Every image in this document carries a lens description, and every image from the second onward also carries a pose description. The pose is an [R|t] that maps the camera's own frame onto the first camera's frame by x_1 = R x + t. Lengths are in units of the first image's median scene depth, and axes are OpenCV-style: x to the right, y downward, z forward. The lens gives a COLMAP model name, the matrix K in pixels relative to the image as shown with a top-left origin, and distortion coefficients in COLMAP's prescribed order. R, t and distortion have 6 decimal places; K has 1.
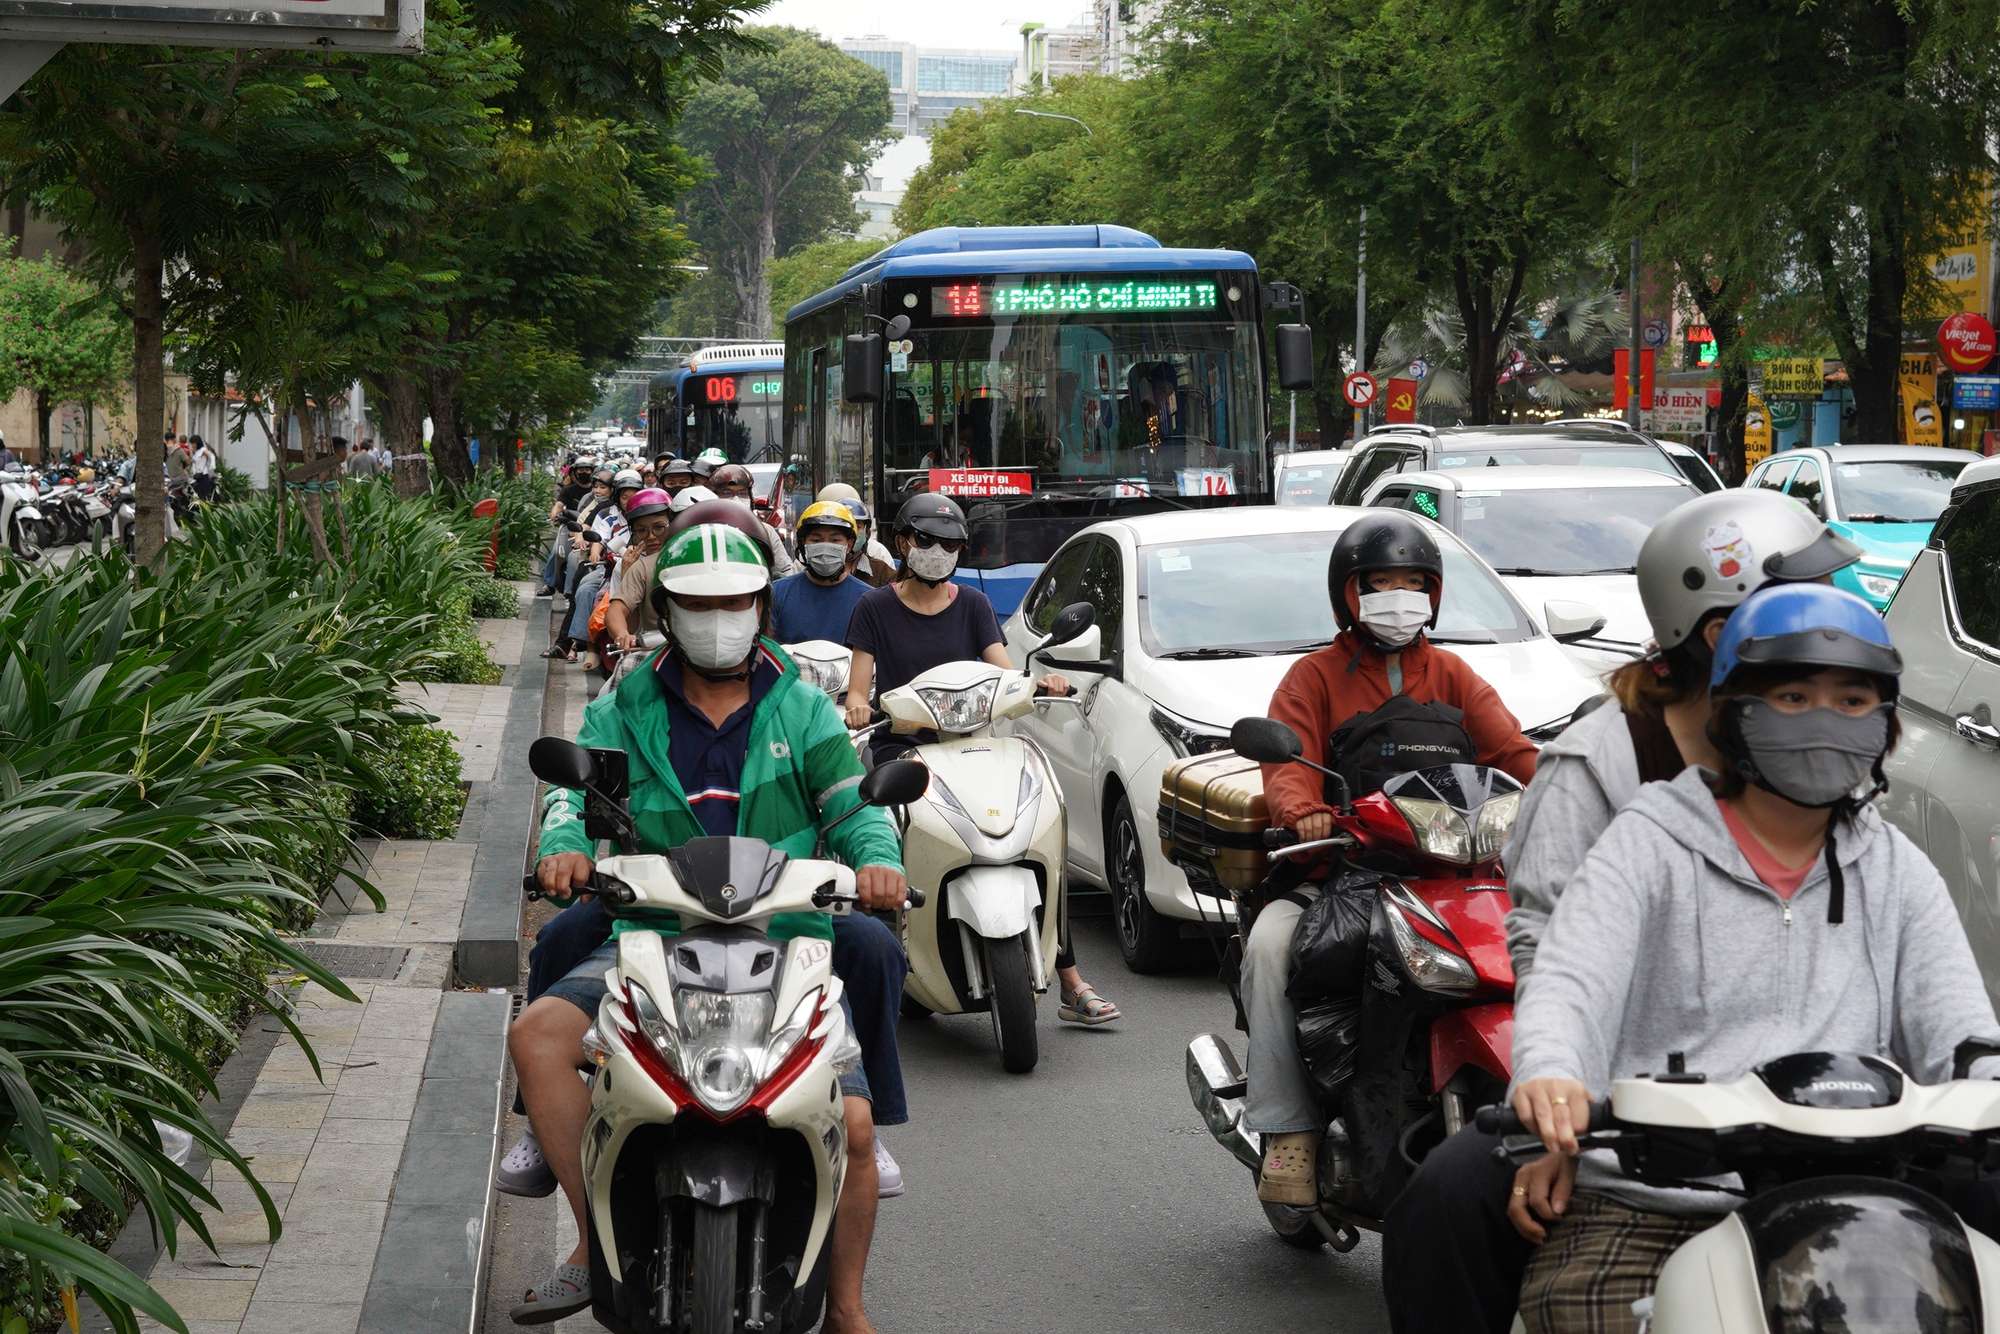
lens RADIAL K [[4504.1, 0, 1000.0], [0, 4504.1, 667.0], [0, 0, 1]] dist [0.000062, 0.102178]
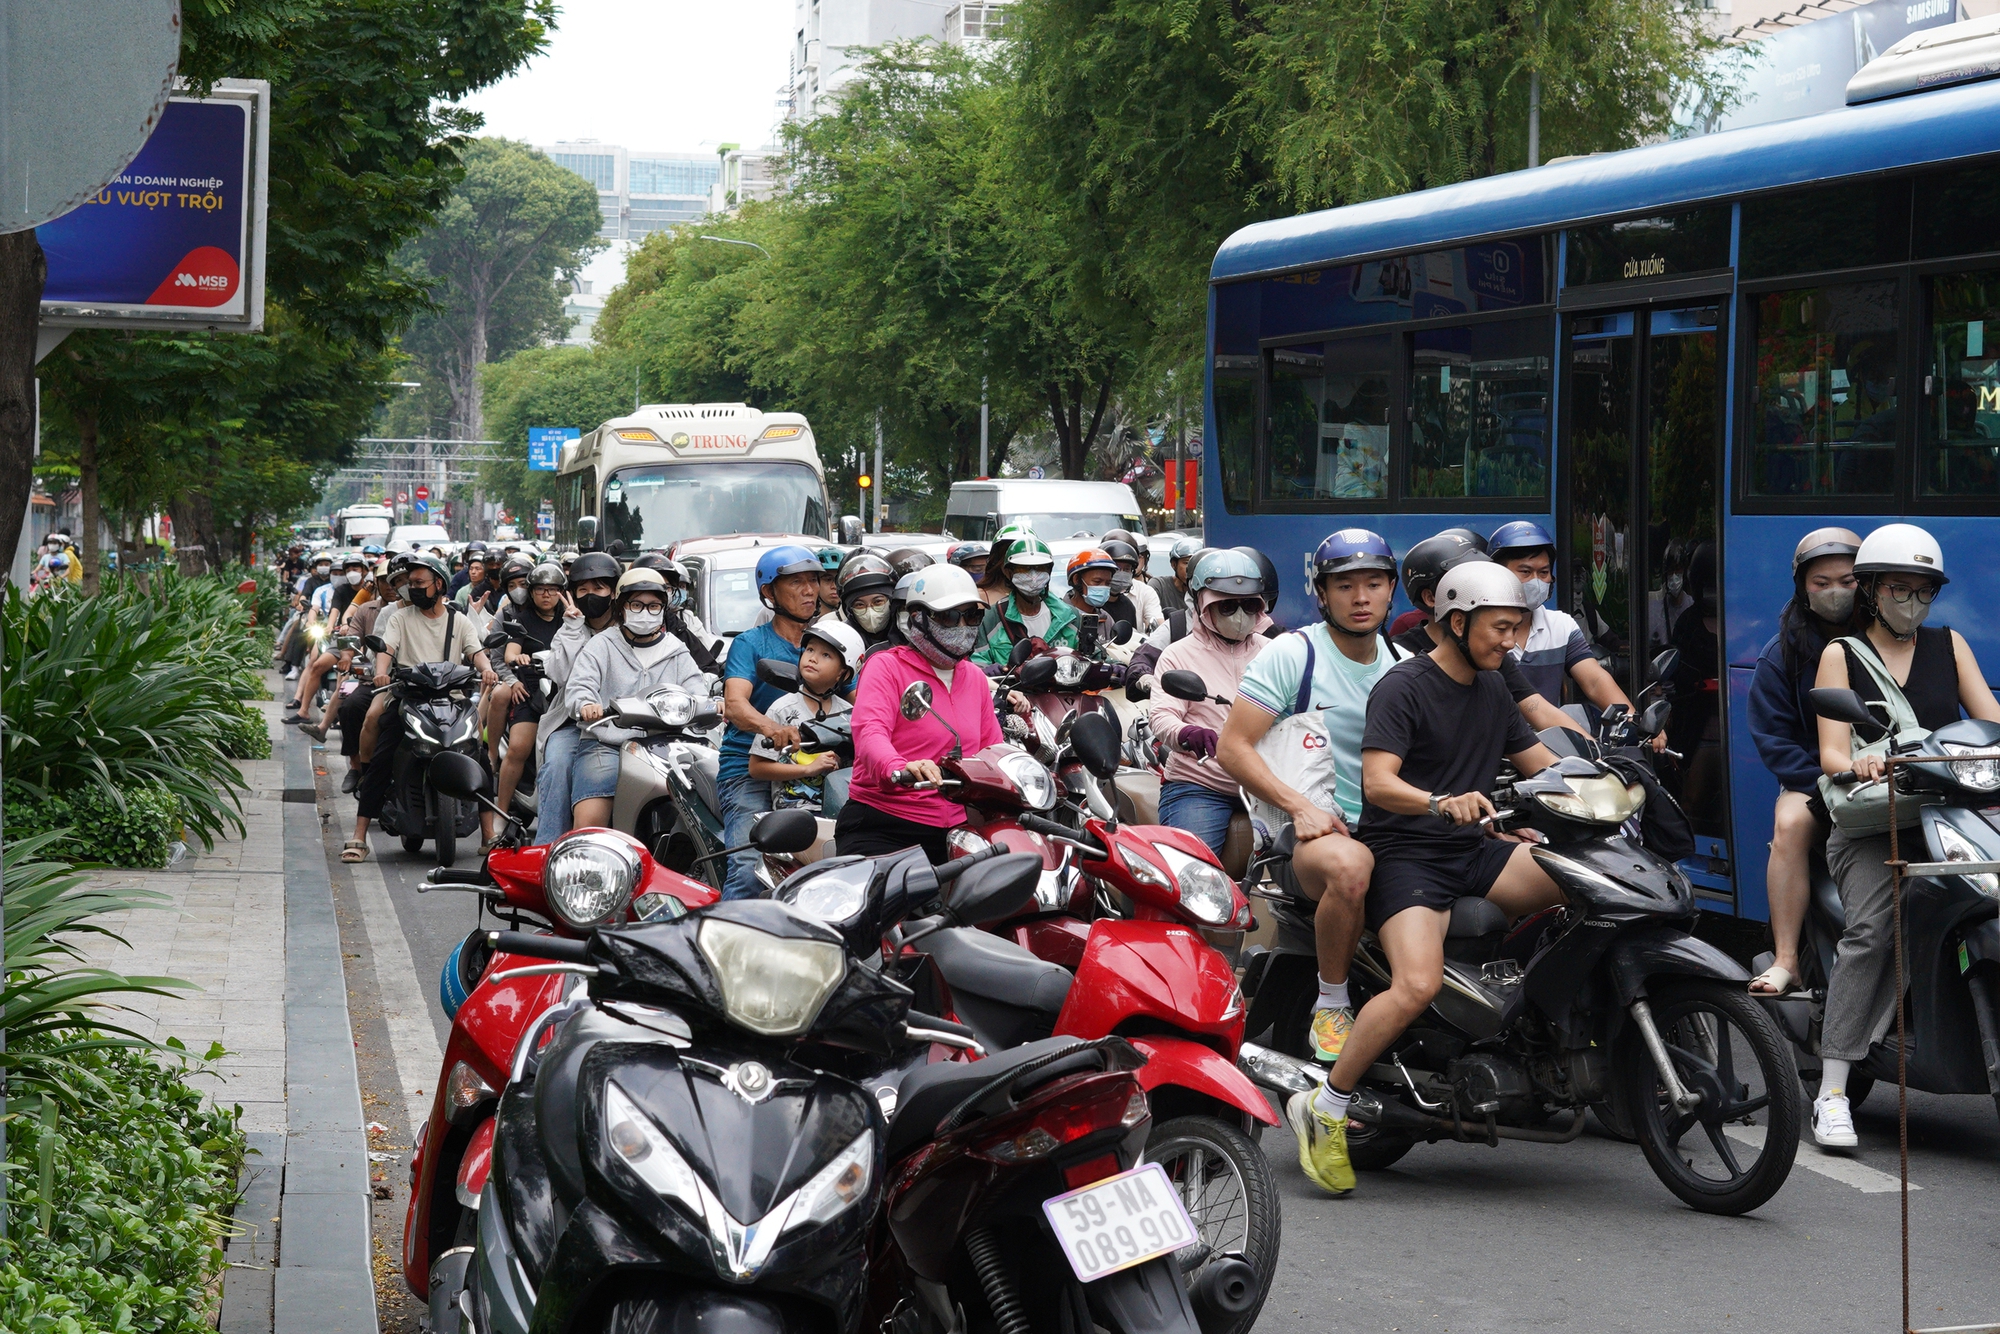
lens RADIAL K [[4471.5, 0, 998.3], [0, 4471.5, 479.8], [0, 0, 1]] dist [-0.087351, -0.274735]
pose [[0.997973, 0.000057, 0.063643, 0.008723], [0.003934, 0.998032, -0.062581, 0.006322], [-0.063522, 0.062705, 0.996009, -0.125307]]
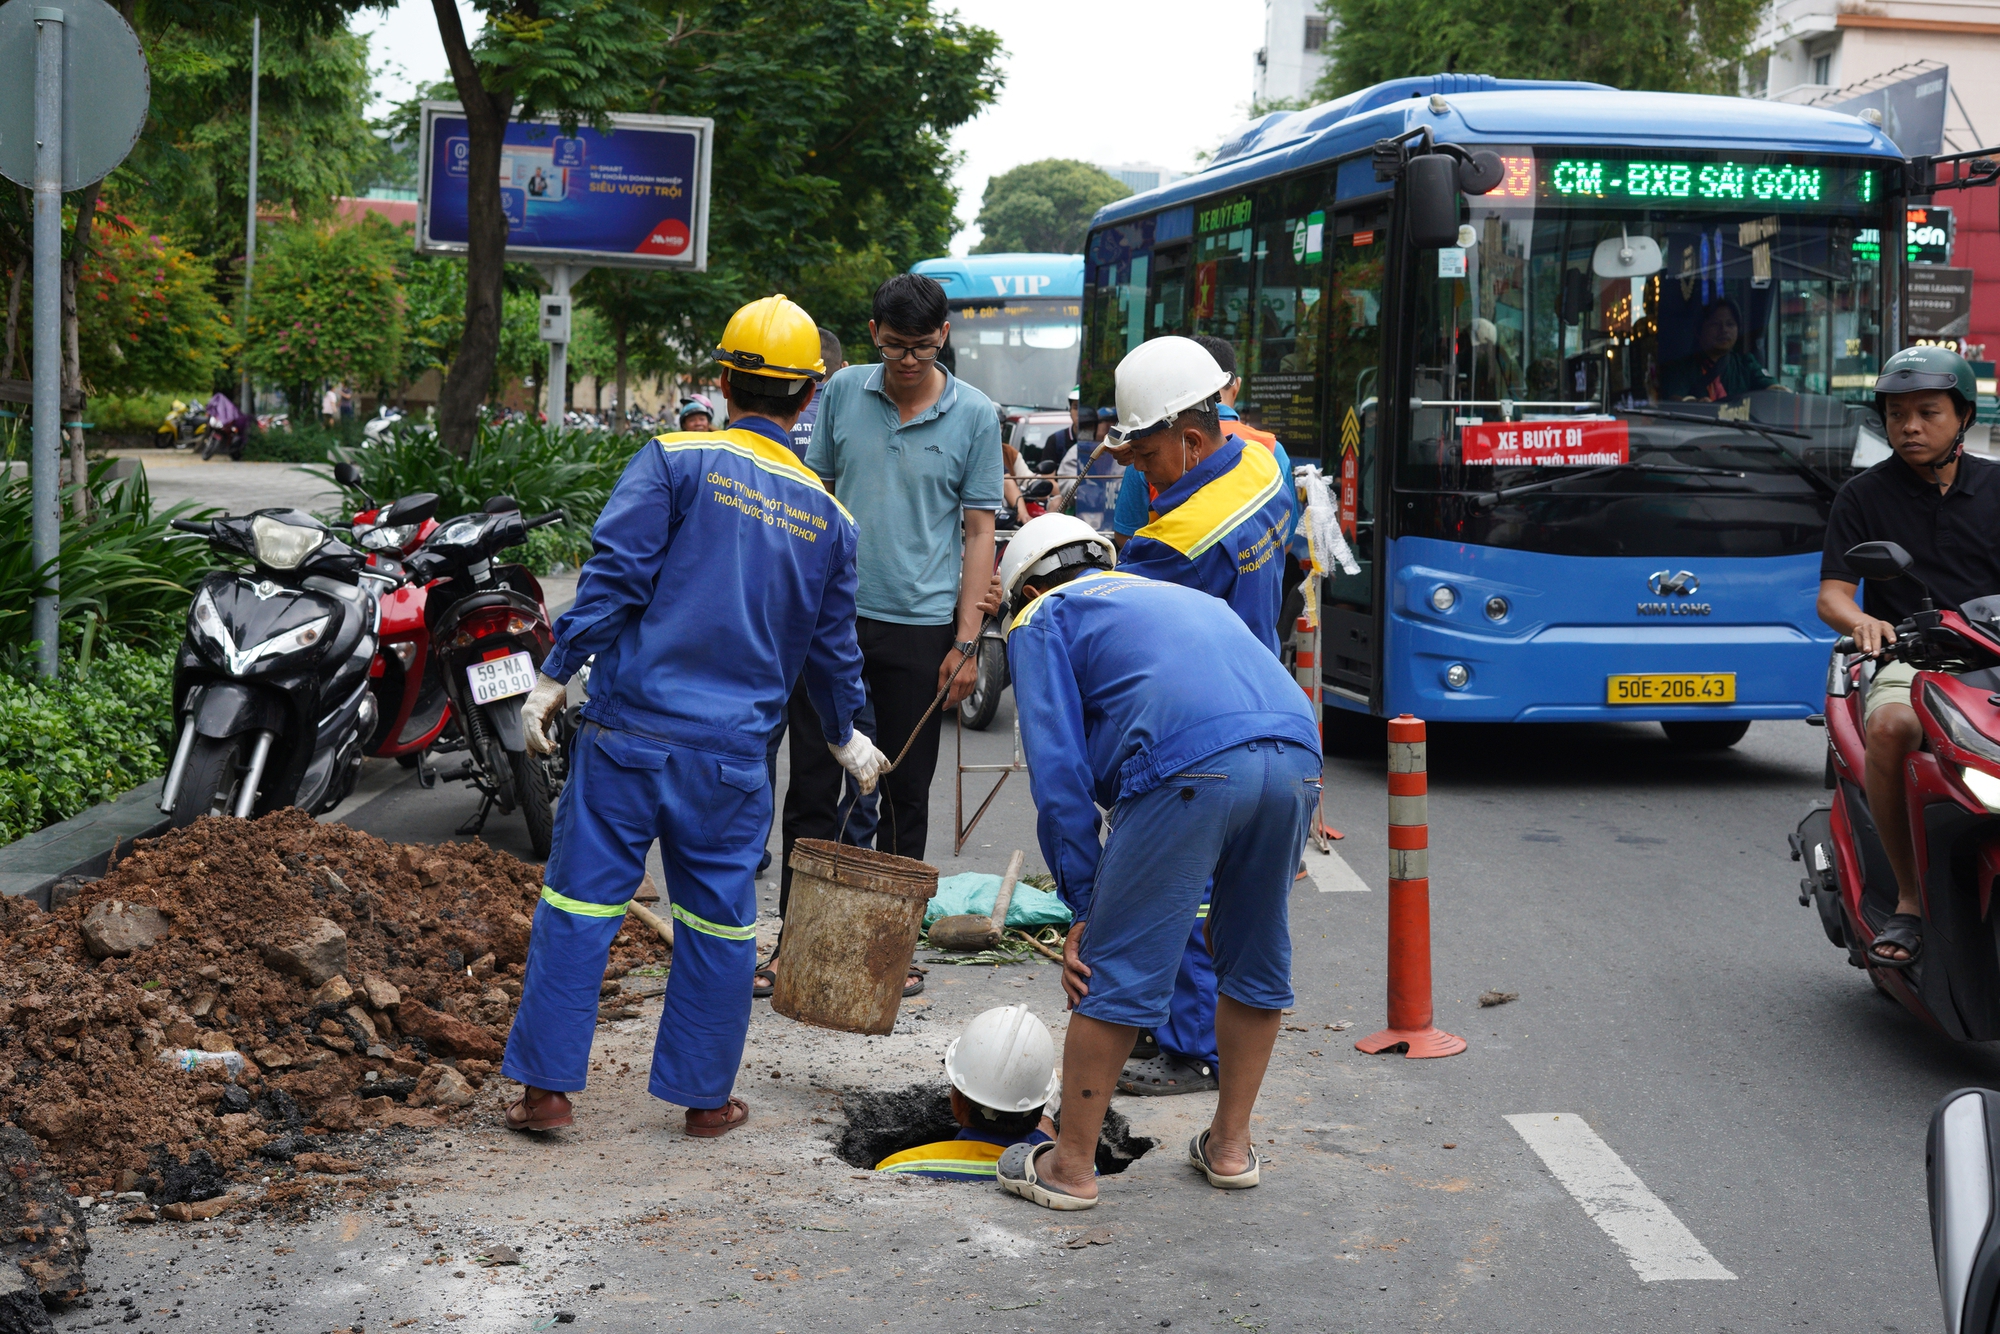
lens RADIAL K [[2935.0, 0, 1000.0], [0, 2935.0, 667.0], [0, 0, 1]] dist [-0.138238, -0.007539]
pose [[0.996759, 0.034901, -0.072484, 0.032945], [-0.032499, 0.998891, 0.034058, 0.008888], [0.073593, -0.031592, 0.996788, -0.144688]]
